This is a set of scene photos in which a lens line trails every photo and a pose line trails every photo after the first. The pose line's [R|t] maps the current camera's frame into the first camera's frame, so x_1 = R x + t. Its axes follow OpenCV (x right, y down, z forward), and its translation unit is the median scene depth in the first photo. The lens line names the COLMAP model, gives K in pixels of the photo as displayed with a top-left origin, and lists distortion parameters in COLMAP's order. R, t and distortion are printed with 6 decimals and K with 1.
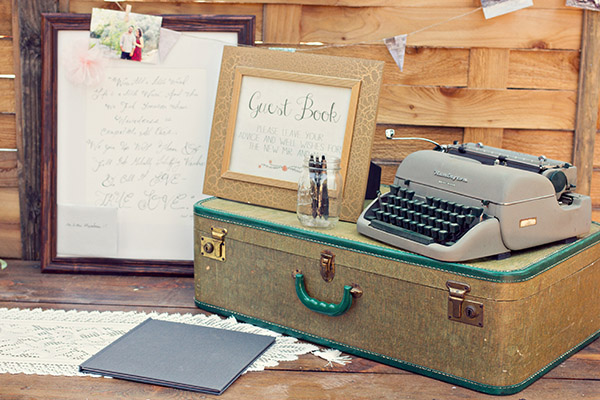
lens RADIAL K [[1113.8, 0, 299.6], [0, 1113.8, 199.9], [0, 0, 1]] dist [-0.064015, 0.000000]
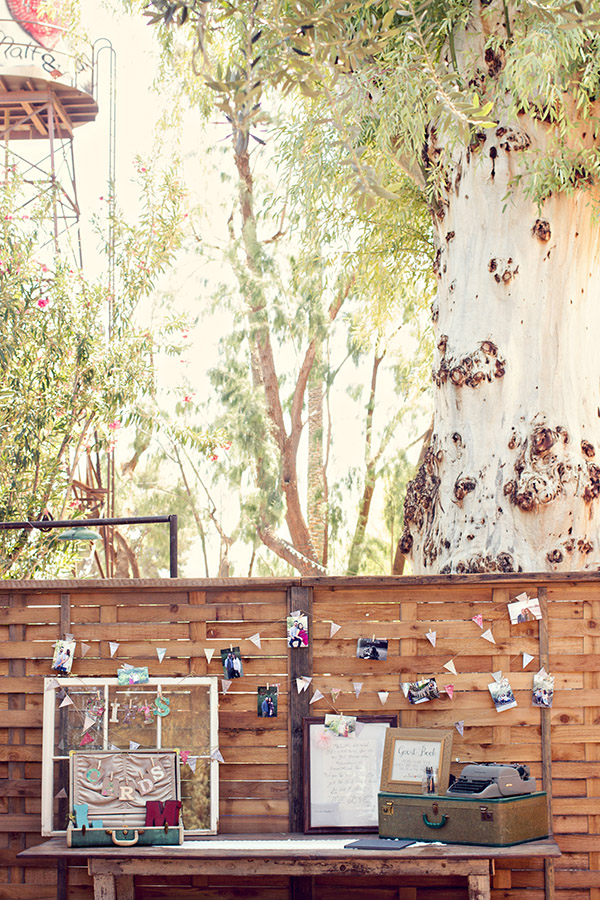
lens RADIAL K [[1670.7, 0, 300.0], [0, 1670.7, 449.9], [0, 0, 1]] dist [-0.064015, 0.000000]
pose [[0.999031, -0.037380, -0.023225, -0.139419], [0.027567, 0.942936, -0.331830, 0.453937], [0.034304, 0.330868, 0.943053, -2.429744]]
